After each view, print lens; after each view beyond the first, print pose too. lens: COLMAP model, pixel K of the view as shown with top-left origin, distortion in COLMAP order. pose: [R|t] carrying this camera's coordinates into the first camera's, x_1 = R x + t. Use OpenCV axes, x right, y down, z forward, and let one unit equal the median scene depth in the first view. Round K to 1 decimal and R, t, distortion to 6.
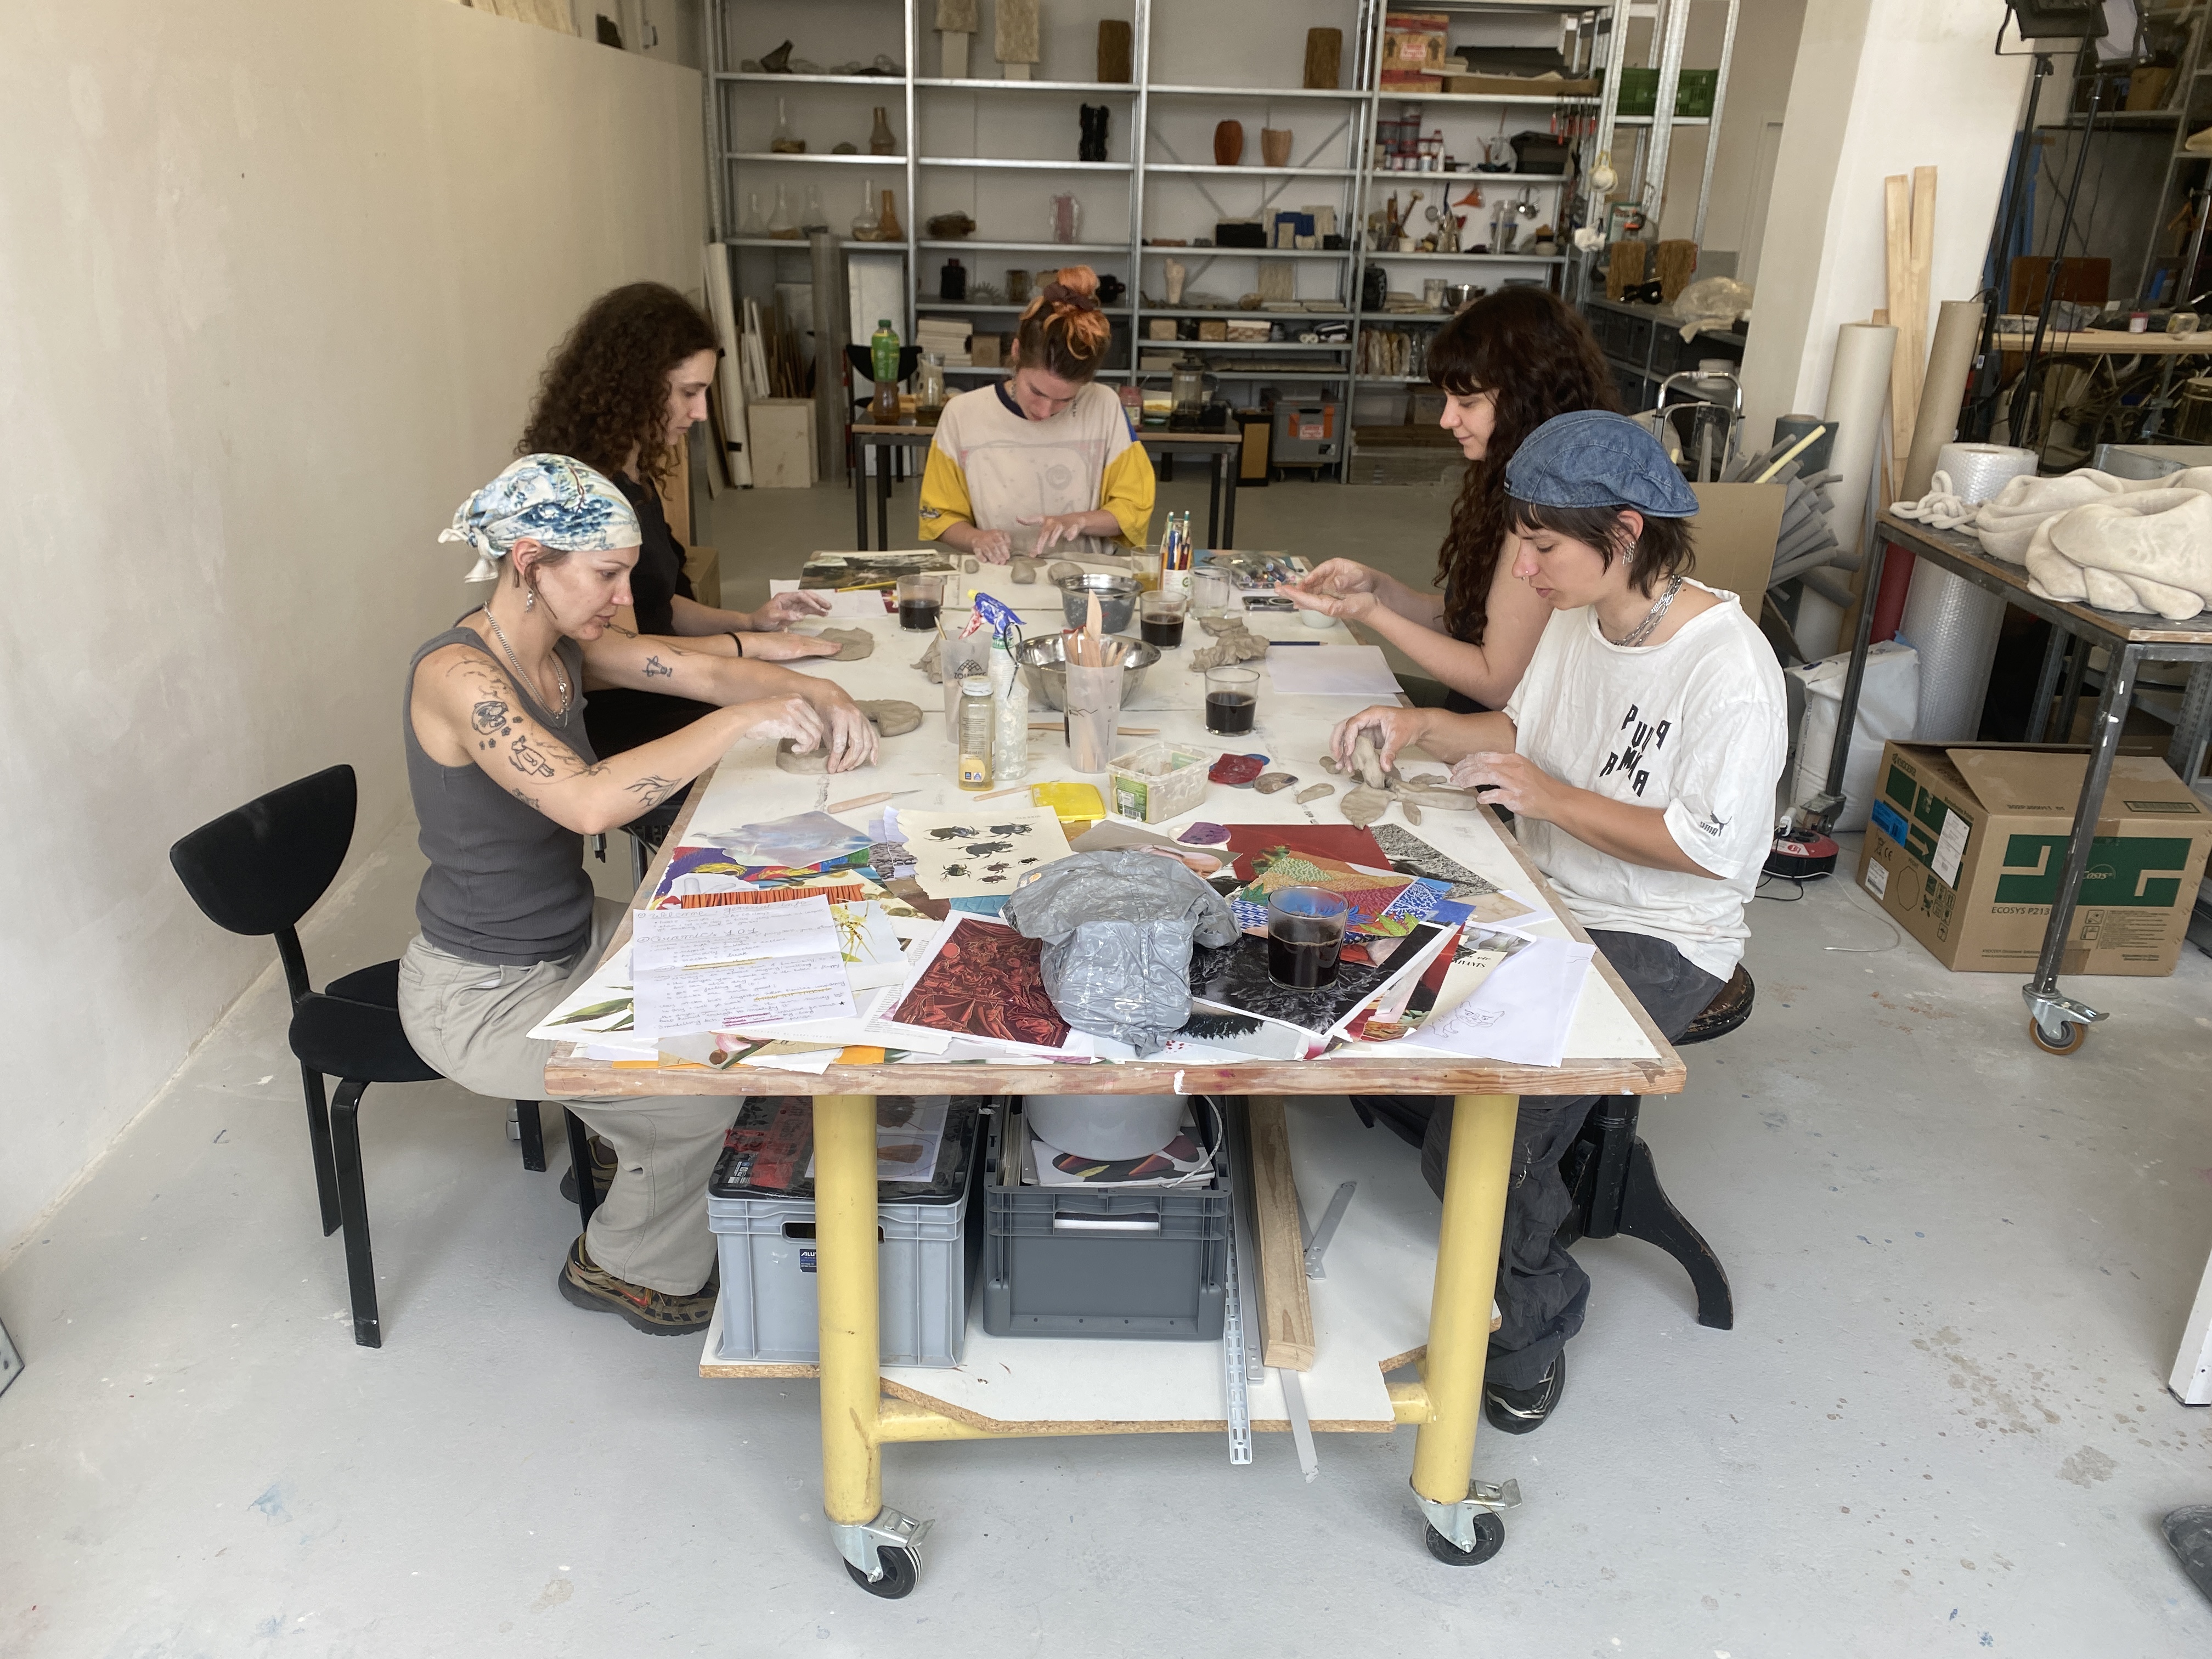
lens RADIAL K [[1674.3, 0, 1103.4], [0, 1674.3, 828.9], [0, 0, 1]] dist [0.003800, 0.002274]
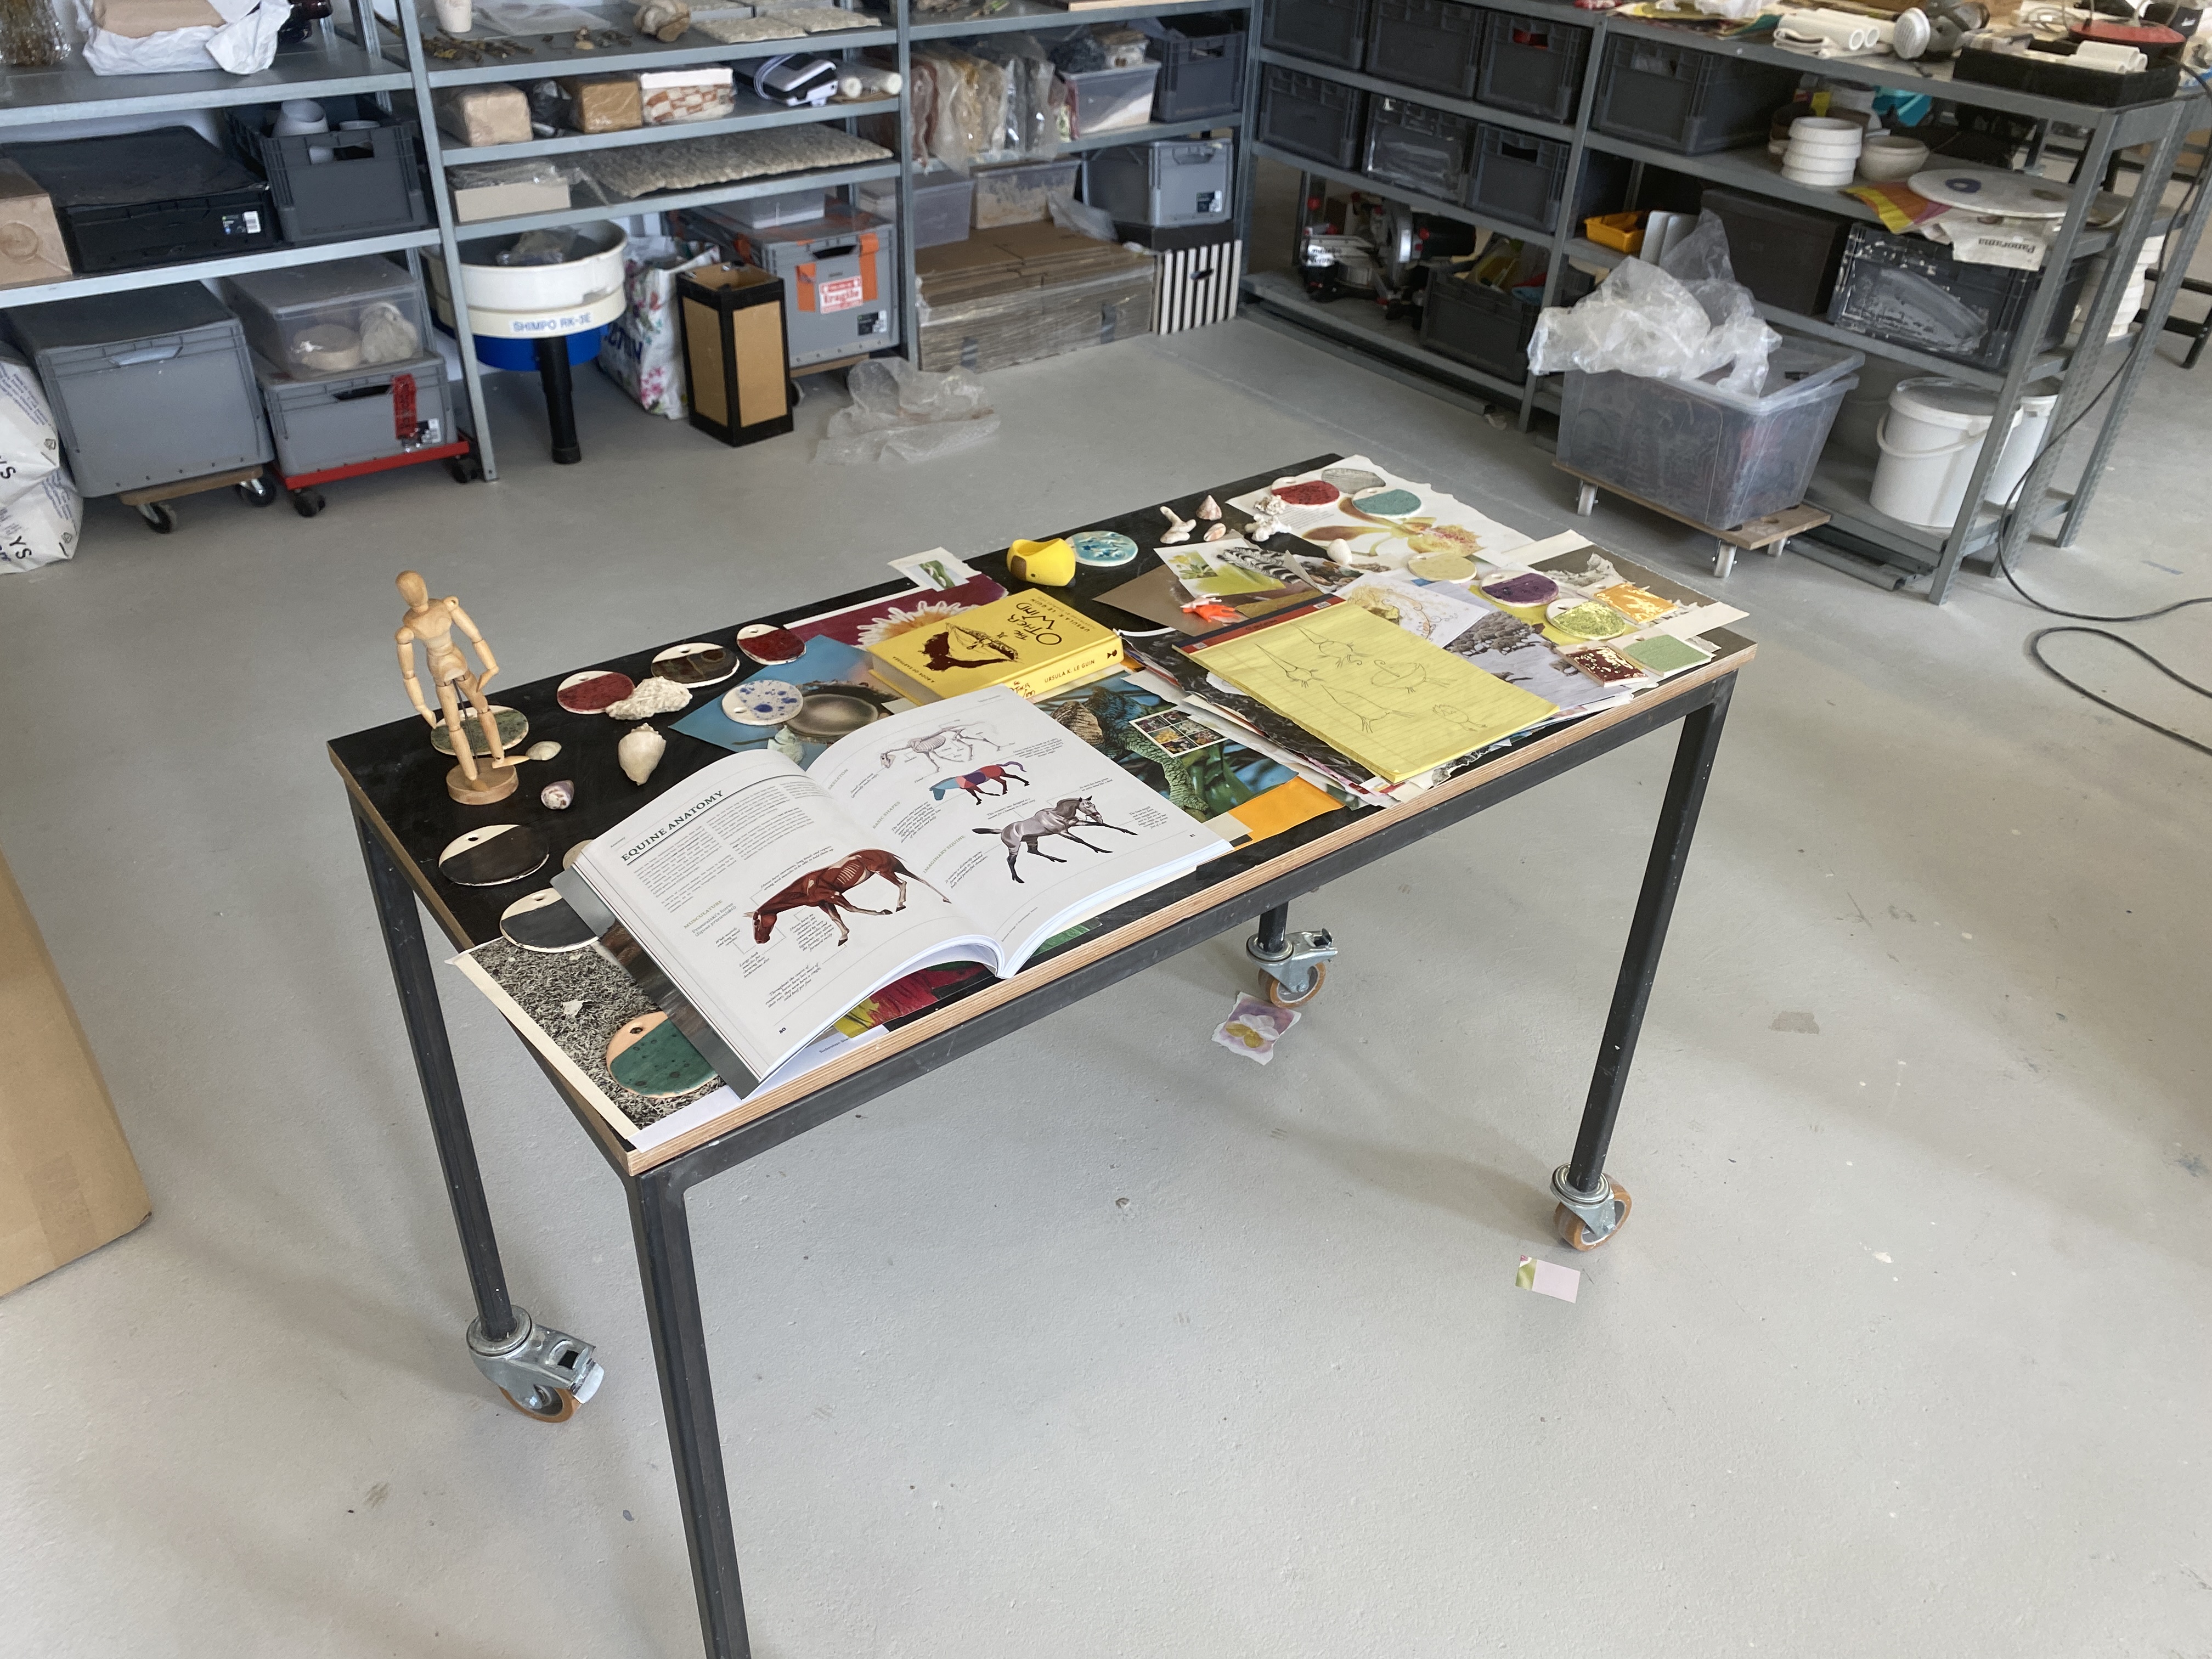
lens RADIAL K [[1674.3, 0, 1106.1], [0, 1674.3, 827.9], [0, 0, 1]] dist [0.003800, 0.002274]
pose [[0.798319, -0.340219, 0.496929, -0.108094], [0.205200, 0.929432, 0.306674, -0.231301], [-0.566198, -0.142854, 0.811796, 0.557245]]
